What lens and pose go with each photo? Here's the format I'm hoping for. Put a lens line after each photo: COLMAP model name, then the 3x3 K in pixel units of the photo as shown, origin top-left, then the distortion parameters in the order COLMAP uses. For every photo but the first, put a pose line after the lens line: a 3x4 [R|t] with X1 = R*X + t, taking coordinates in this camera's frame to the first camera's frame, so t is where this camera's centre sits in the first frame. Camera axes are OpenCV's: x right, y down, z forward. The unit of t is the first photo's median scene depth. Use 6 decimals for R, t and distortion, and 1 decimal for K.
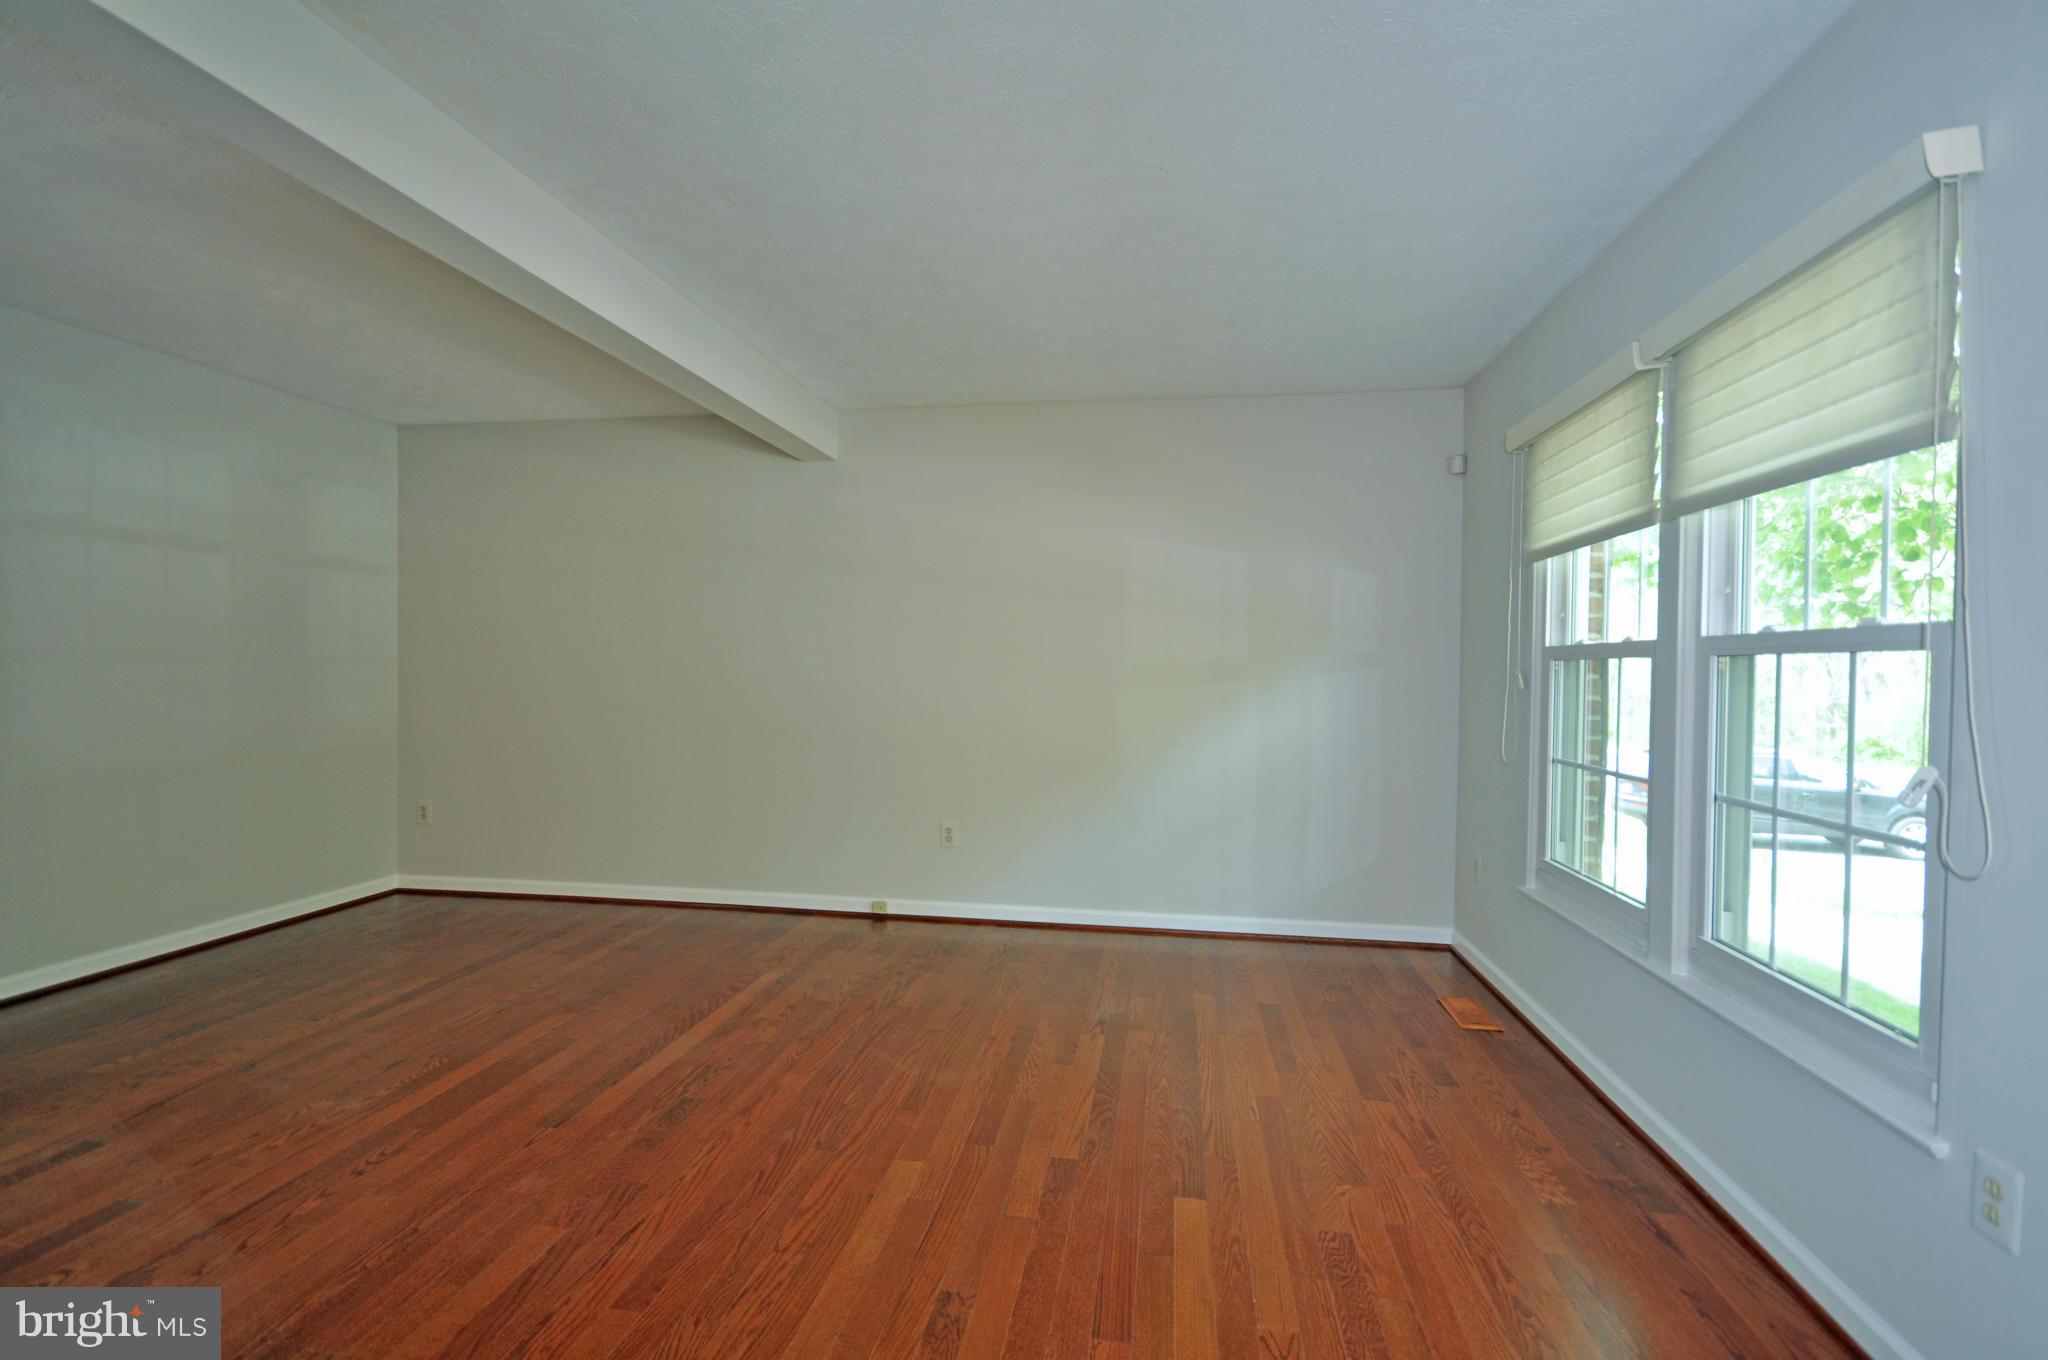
lens RADIAL K [[915.4, 0, 1029.2], [0, 915.4, 684.9], [0, 0, 1]] dist [-0.000599, -0.000261]
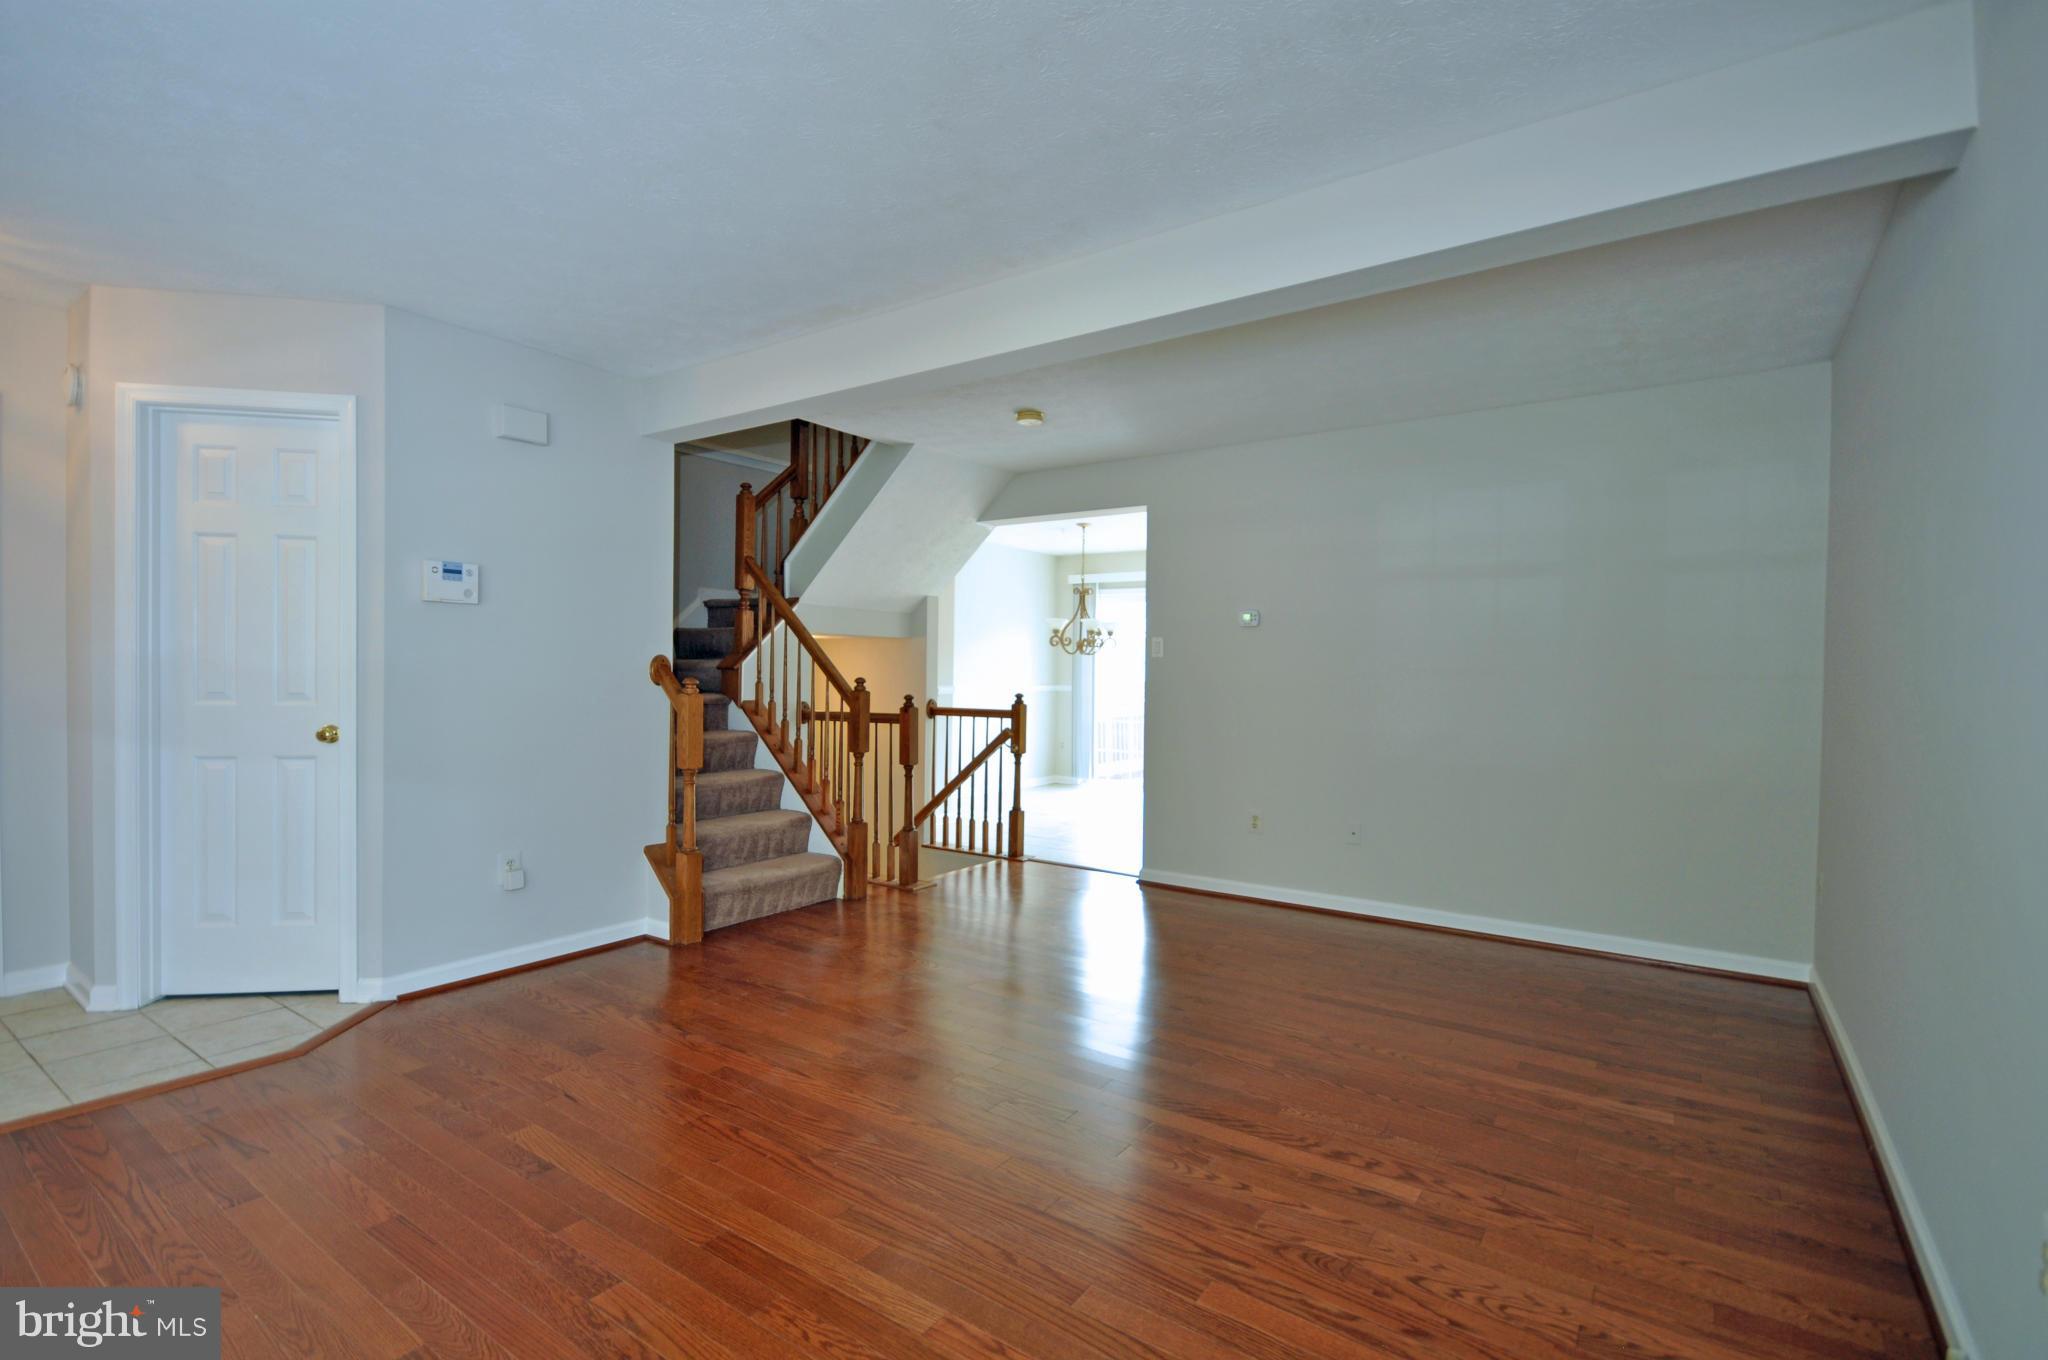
lens RADIAL K [[915.4, 0, 1029.2], [0, 915.4, 684.9], [0, 0, 1]] dist [-0.000599, -0.000261]
pose [[-0.440218, -0.007940, -0.897856, 0.382755], [-0.029315, 0.999555, 0.005533, -0.009793], [0.897412, 0.028756, -0.440255, 1.078995]]
